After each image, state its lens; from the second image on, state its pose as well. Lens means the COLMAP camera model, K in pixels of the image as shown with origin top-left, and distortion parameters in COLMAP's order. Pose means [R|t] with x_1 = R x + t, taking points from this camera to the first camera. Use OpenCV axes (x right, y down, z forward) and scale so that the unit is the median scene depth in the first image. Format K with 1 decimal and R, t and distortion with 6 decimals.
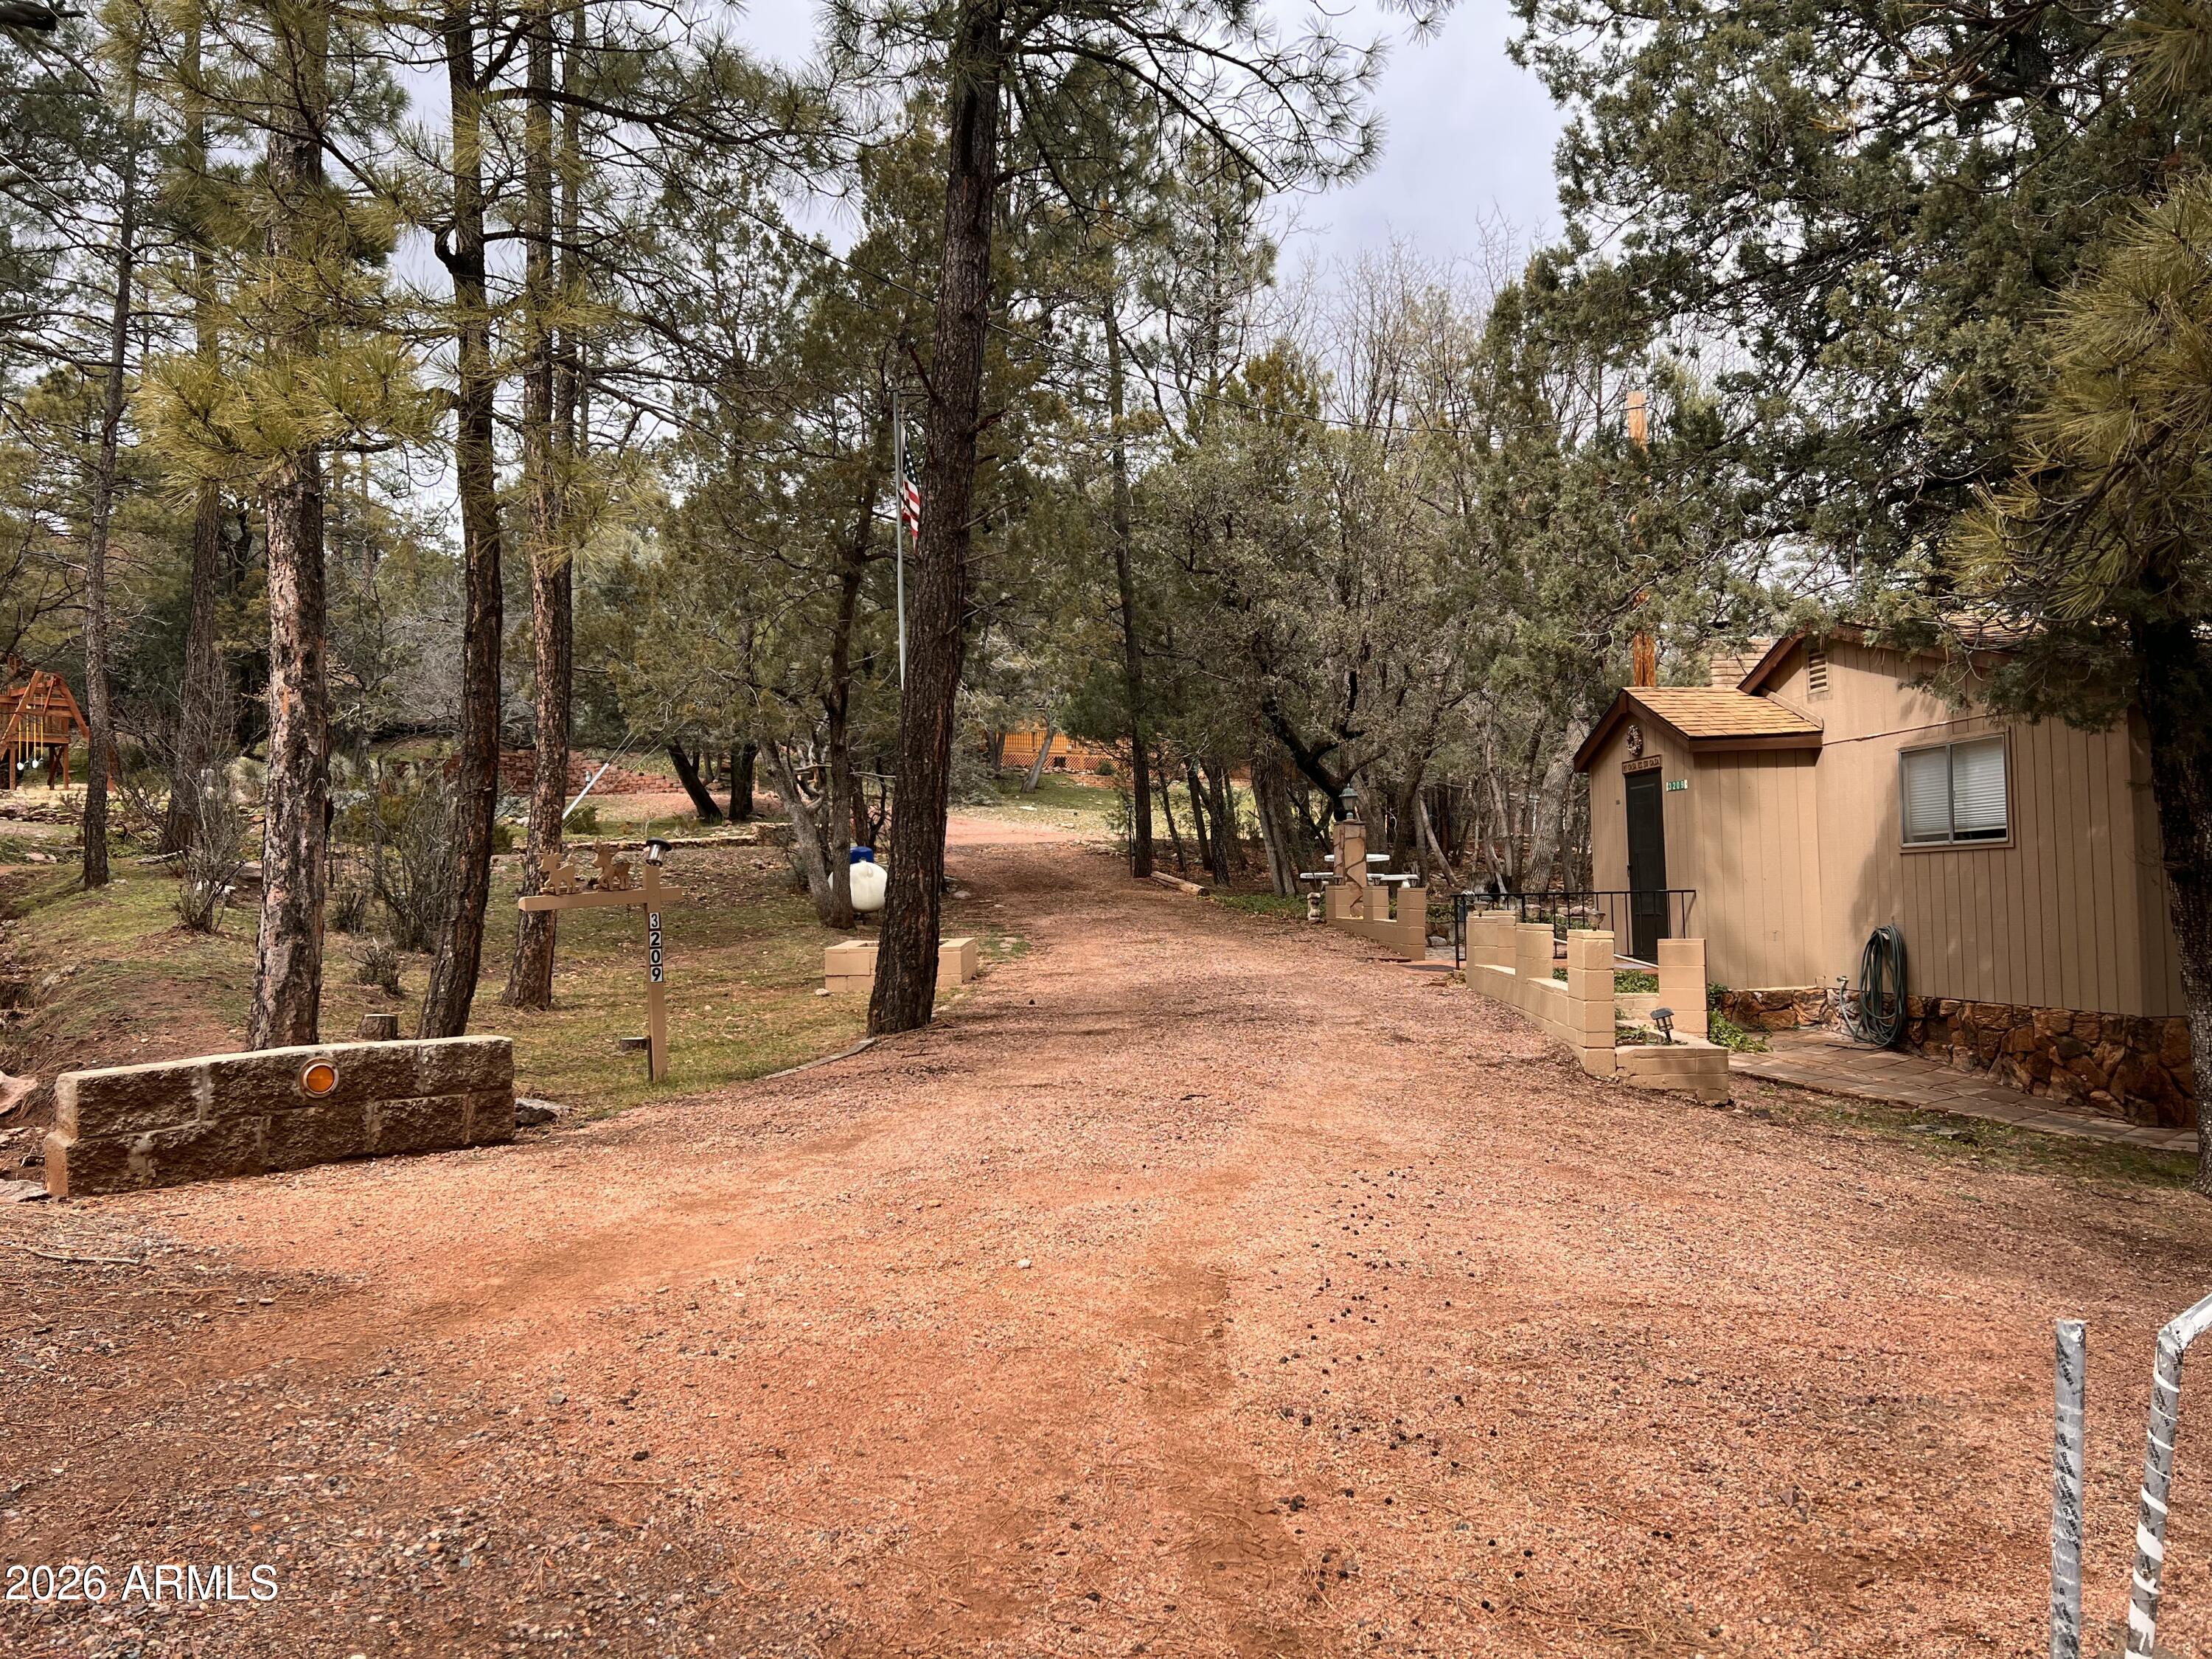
lens RADIAL K [[1643.5, 0, 1106.0], [0, 1643.5, 829.5], [0, 0, 1]] dist [0.100306, -0.162700]
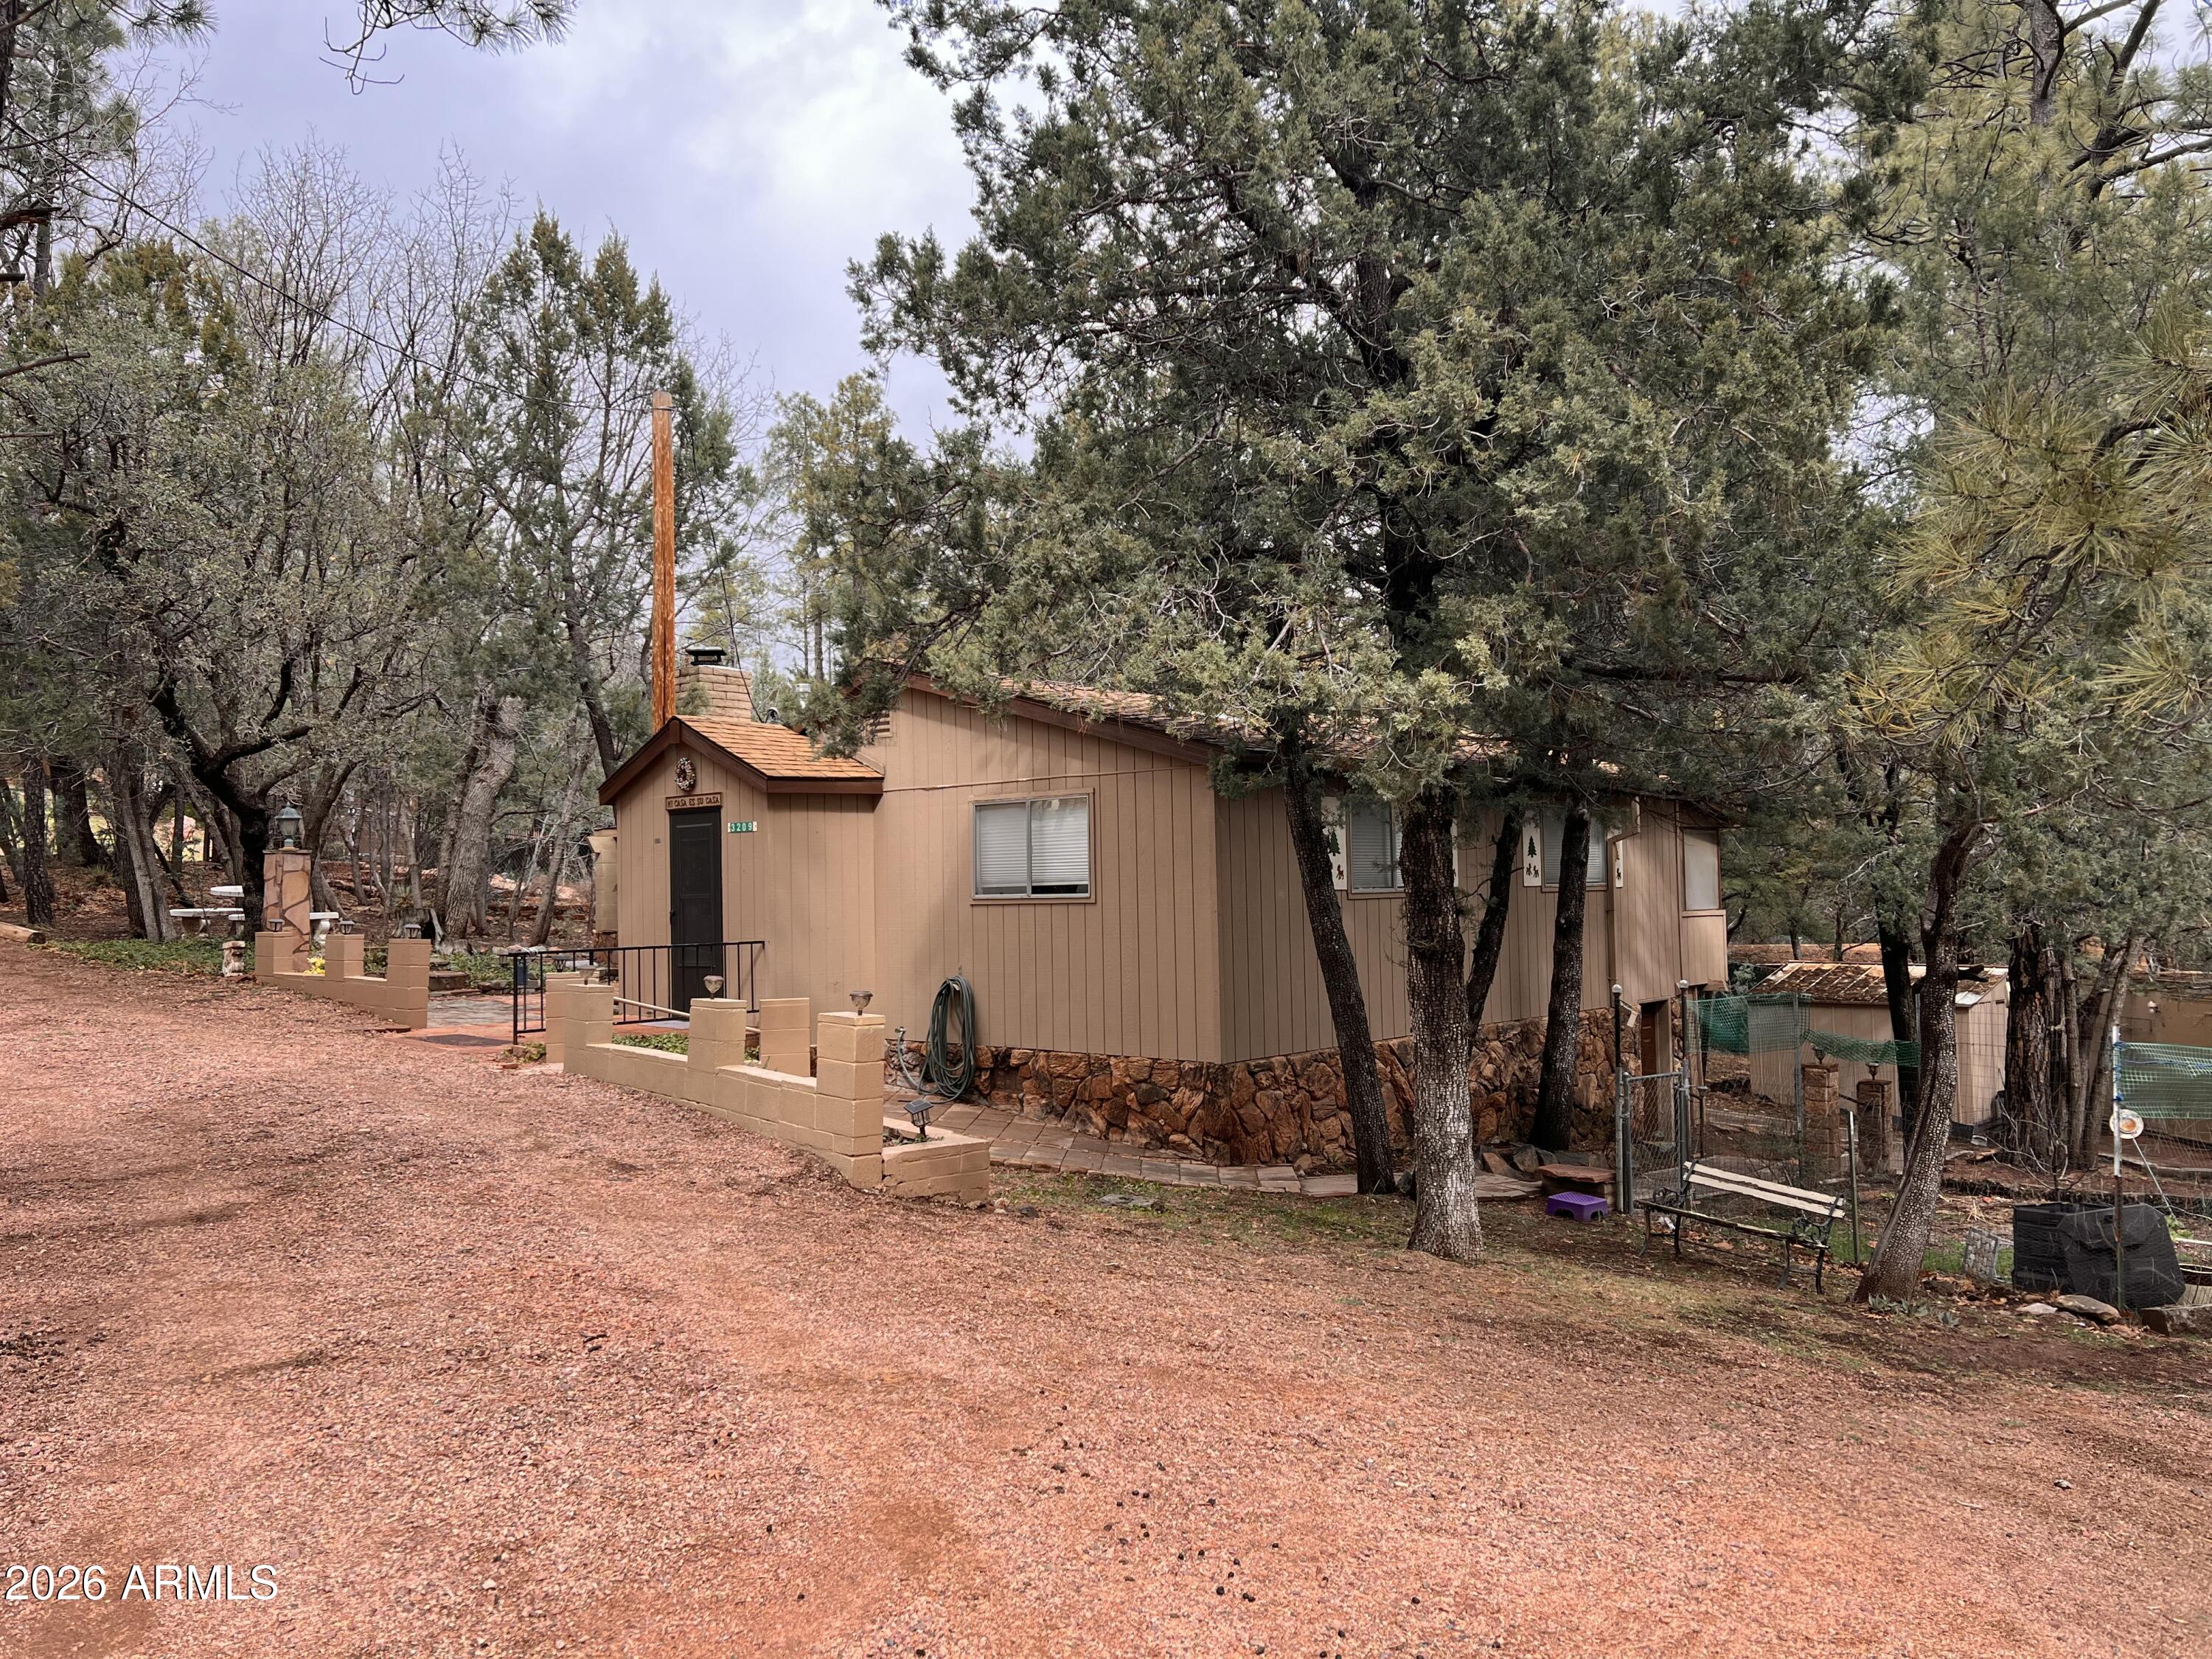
lens RADIAL K [[1643.5, 0, 1106.0], [0, 1643.5, 829.5], [0, 0, 1]] dist [0.100306, -0.162700]
pose [[0.753647, 0.031223, 0.656537, -0.121347], [-0.026346, 0.999503, -0.017290, -0.016690], [-0.656751, -0.004266, 0.754096, 0.202051]]
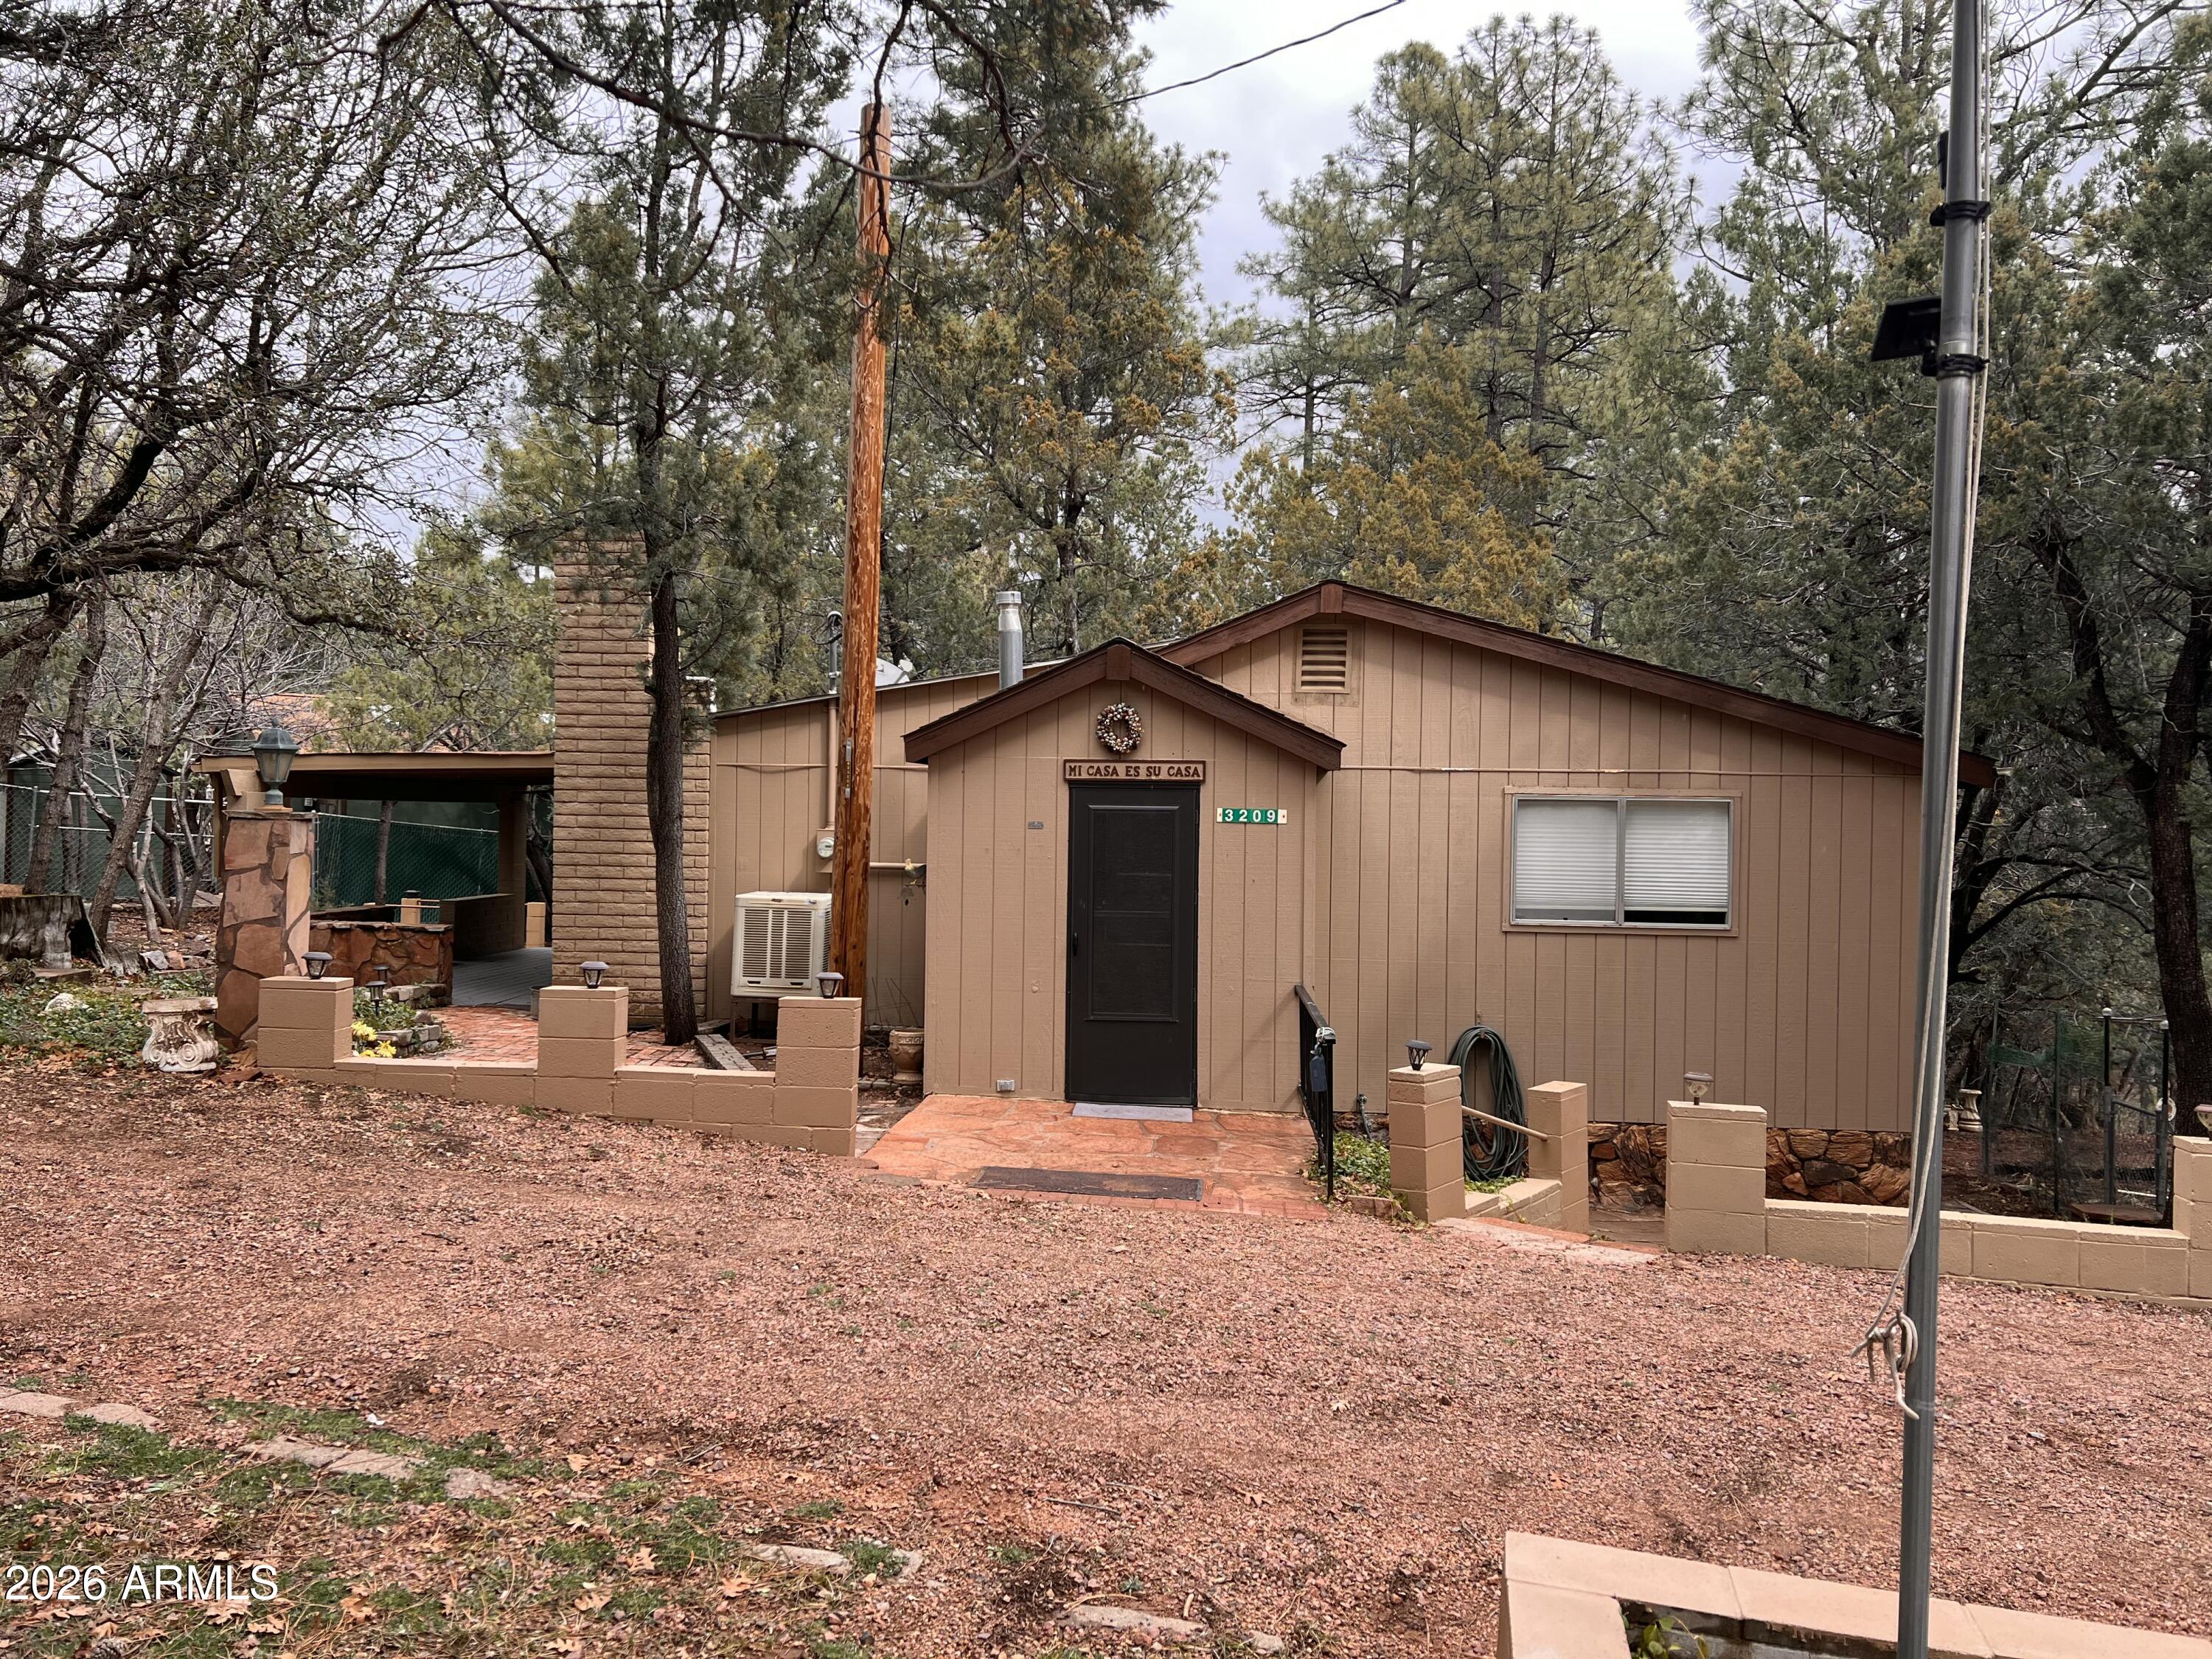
lens RADIAL K [[1643.5, 0, 1106.0], [0, 1643.5, 829.5], [0, 0, 1]] dist [0.100306, -0.162700]
pose [[0.206277, 0.021363, 0.978260, -0.310531], [-0.064069, 0.997911, -0.008283, -0.014700], [-0.976394, -0.060967, 0.207215, 1.062175]]
